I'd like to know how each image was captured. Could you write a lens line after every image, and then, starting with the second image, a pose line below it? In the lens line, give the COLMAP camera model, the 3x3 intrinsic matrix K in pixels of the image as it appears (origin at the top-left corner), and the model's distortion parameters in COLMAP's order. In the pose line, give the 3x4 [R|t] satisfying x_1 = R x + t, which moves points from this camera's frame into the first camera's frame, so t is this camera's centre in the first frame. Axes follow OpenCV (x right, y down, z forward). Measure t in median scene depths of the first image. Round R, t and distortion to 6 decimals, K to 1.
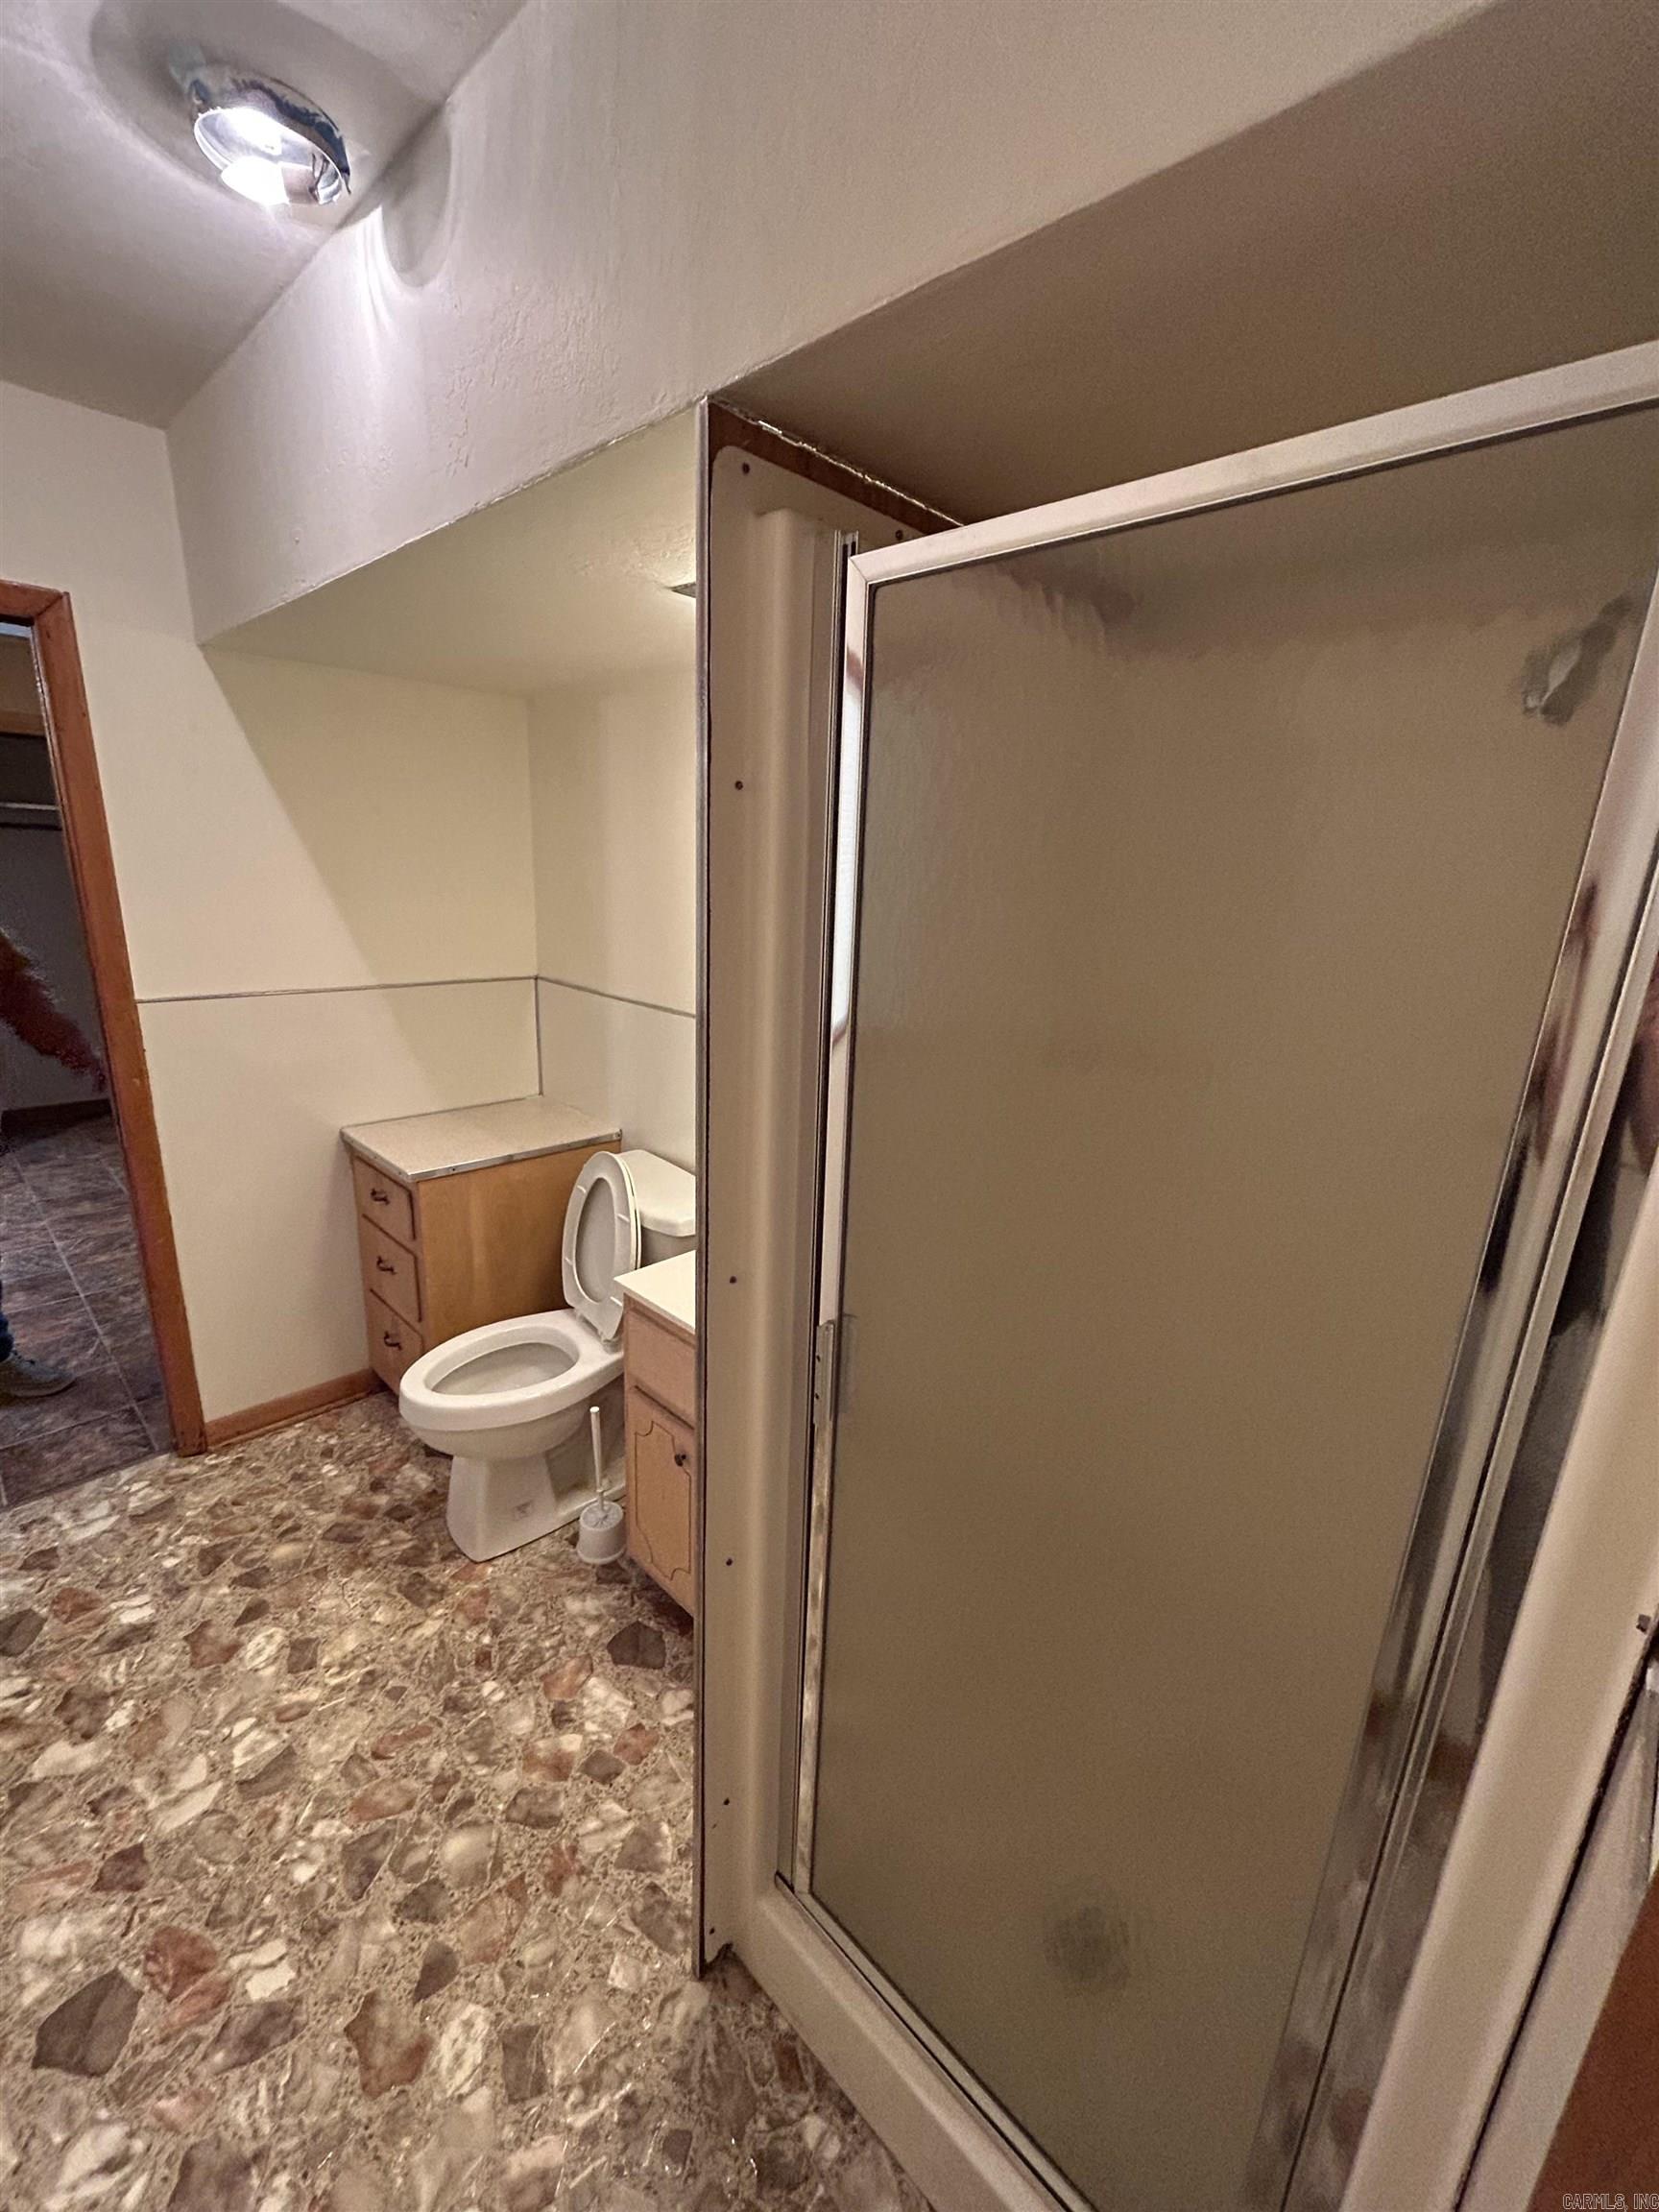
lens RADIAL K [[898.2, 0, 826.6], [0, 898.2, 1113.5], [0, 0, 1]] dist [0.001247, -0.000706]
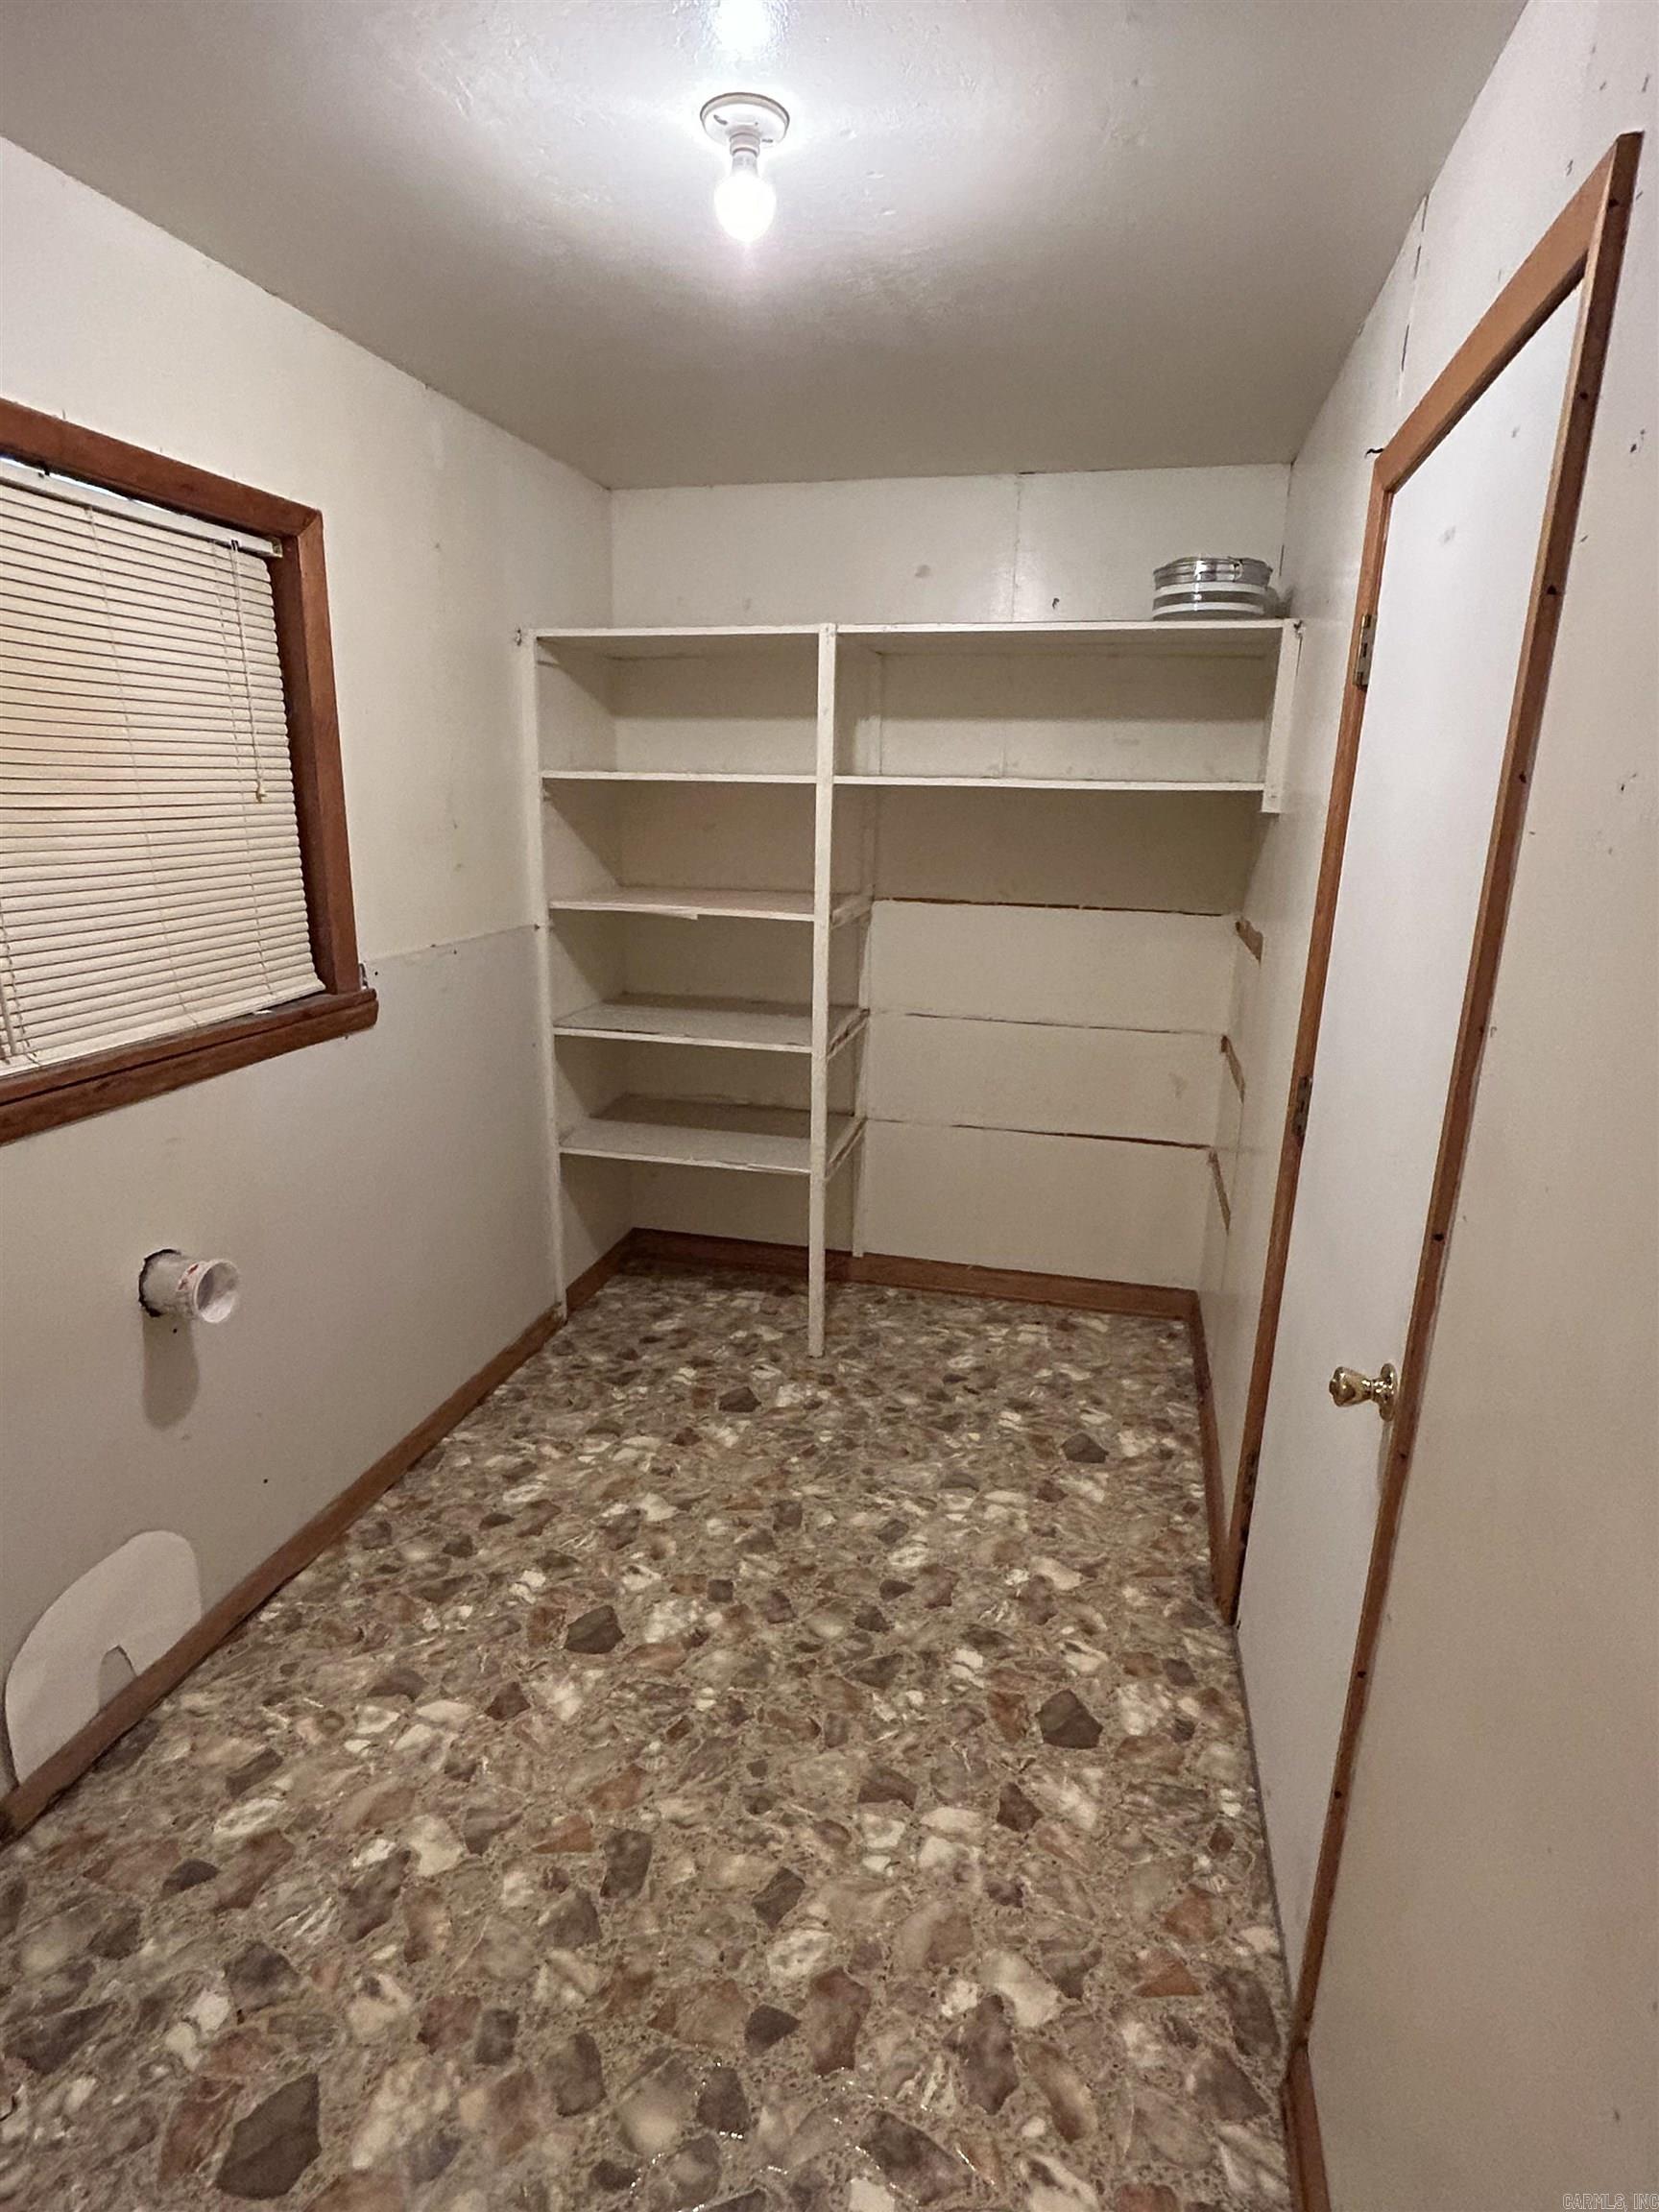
lens RADIAL K [[1171.2, 0, 833.8], [0, 1171.2, 1089.3], [0, 0, 1]] dist [-0.006359, -0.003882]
pose [[-0.505851, -0.277064, 0.816915, -1.552467], [0.190460, 0.887771, 0.419032, -0.485435], [-0.841332, 0.367558, -0.396310, 1.416991]]
